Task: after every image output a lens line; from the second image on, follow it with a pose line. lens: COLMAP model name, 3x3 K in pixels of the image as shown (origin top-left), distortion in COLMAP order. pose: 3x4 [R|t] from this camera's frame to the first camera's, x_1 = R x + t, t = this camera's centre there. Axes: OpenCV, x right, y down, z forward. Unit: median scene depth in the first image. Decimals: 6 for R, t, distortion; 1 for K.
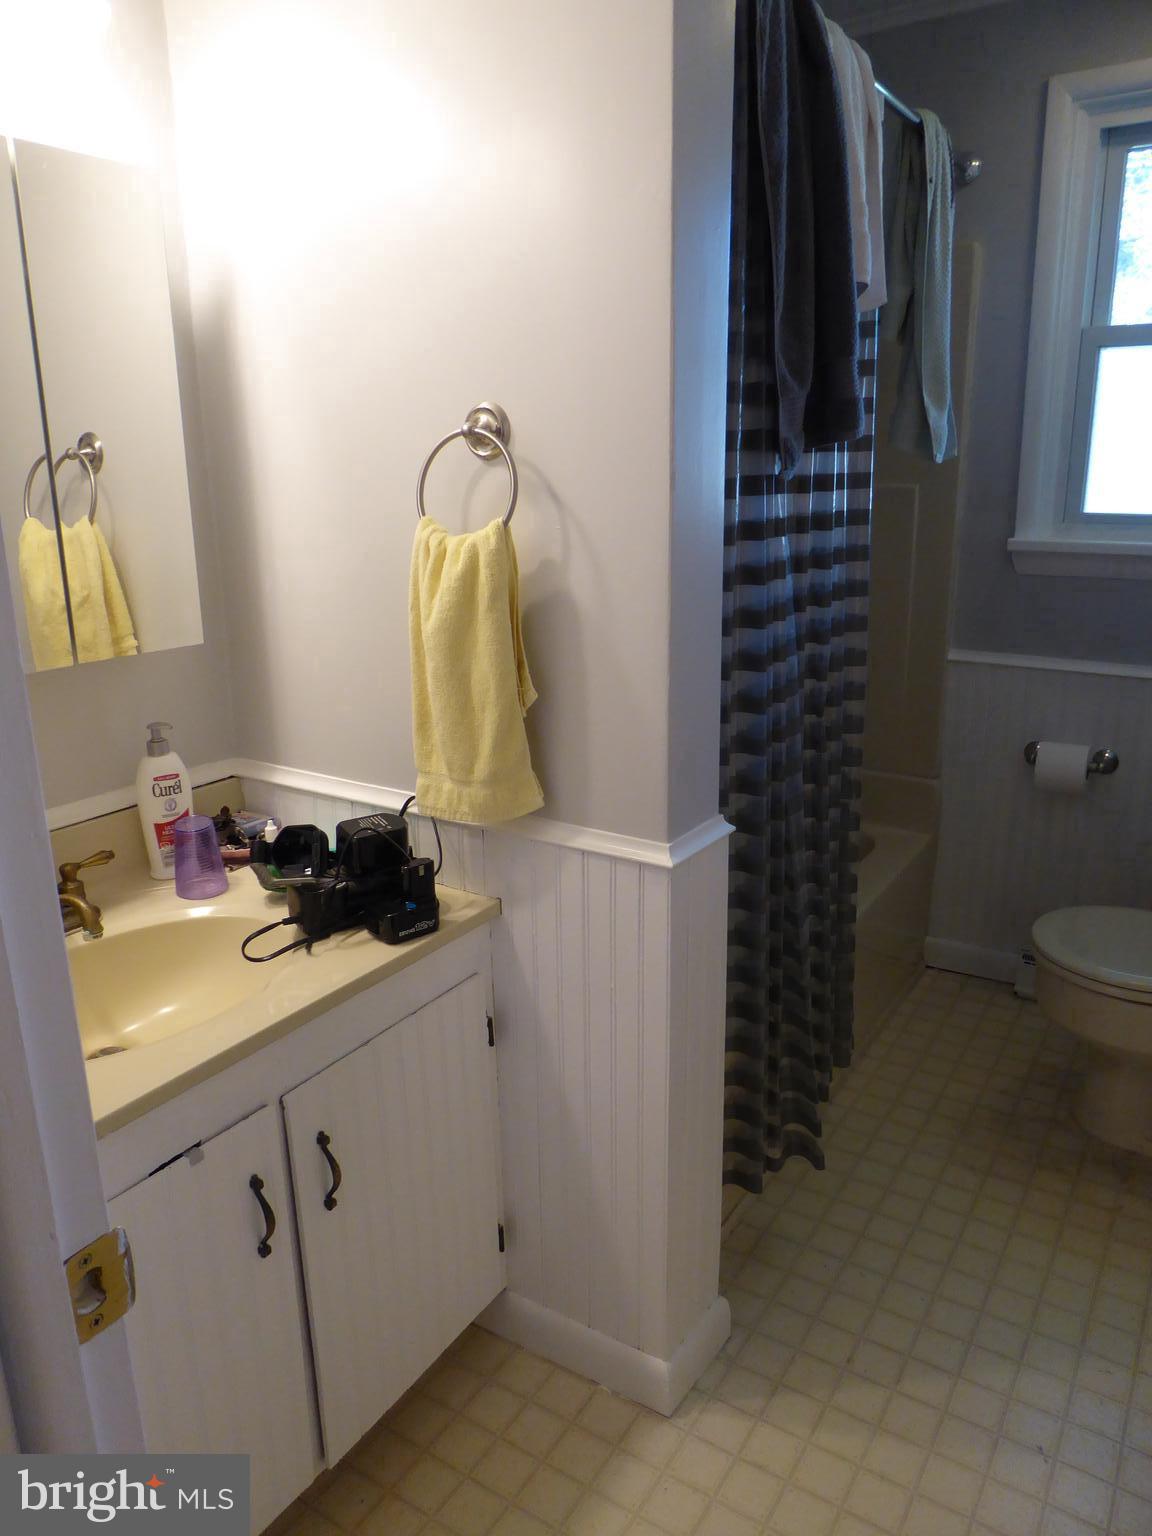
lens RADIAL K [[1078.6, 0, 576.0], [0, 1078.6, 768.0], [0, 0, 1]] dist [-0.036998, 0.007367]
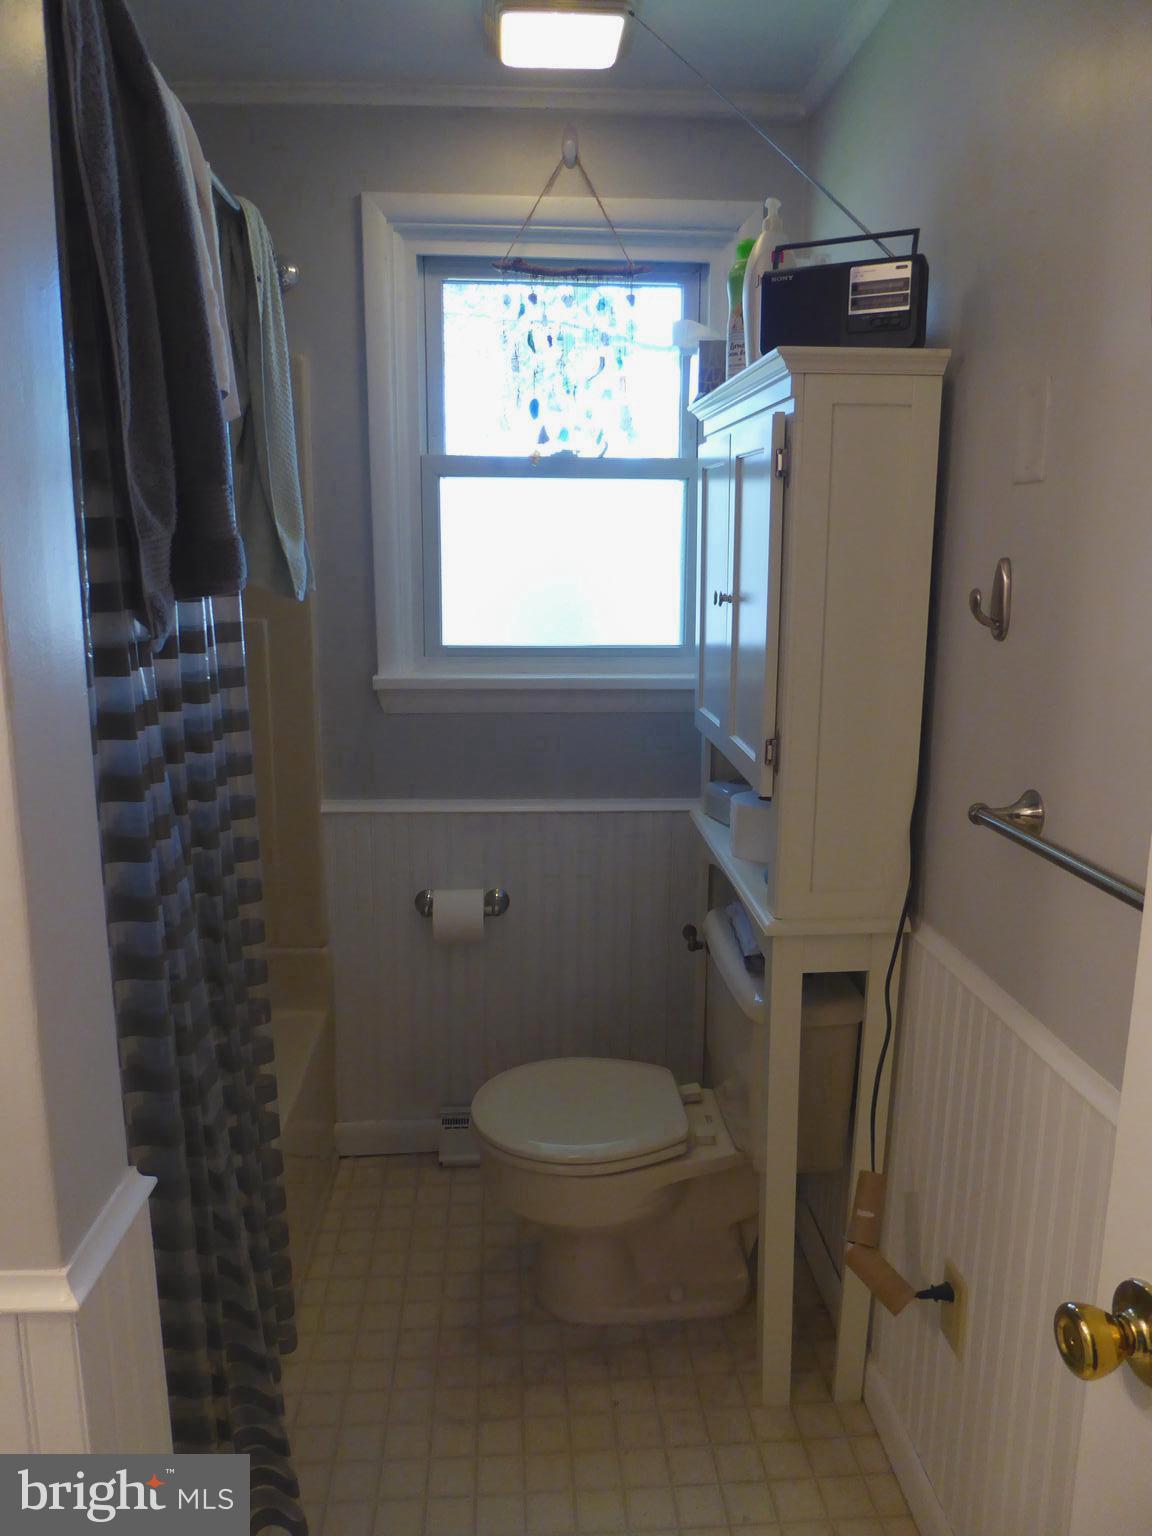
lens RADIAL K [[1078.6, 0, 576.0], [0, 1078.6, 768.0], [0, 0, 1]] dist [-0.036998, 0.007367]
pose [[0.802332, -0.092982, 0.589592, -0.005793], [0.142983, 0.988972, -0.038608, -0.088036], [-0.579500, 0.115278, 0.806778, 0.193165]]
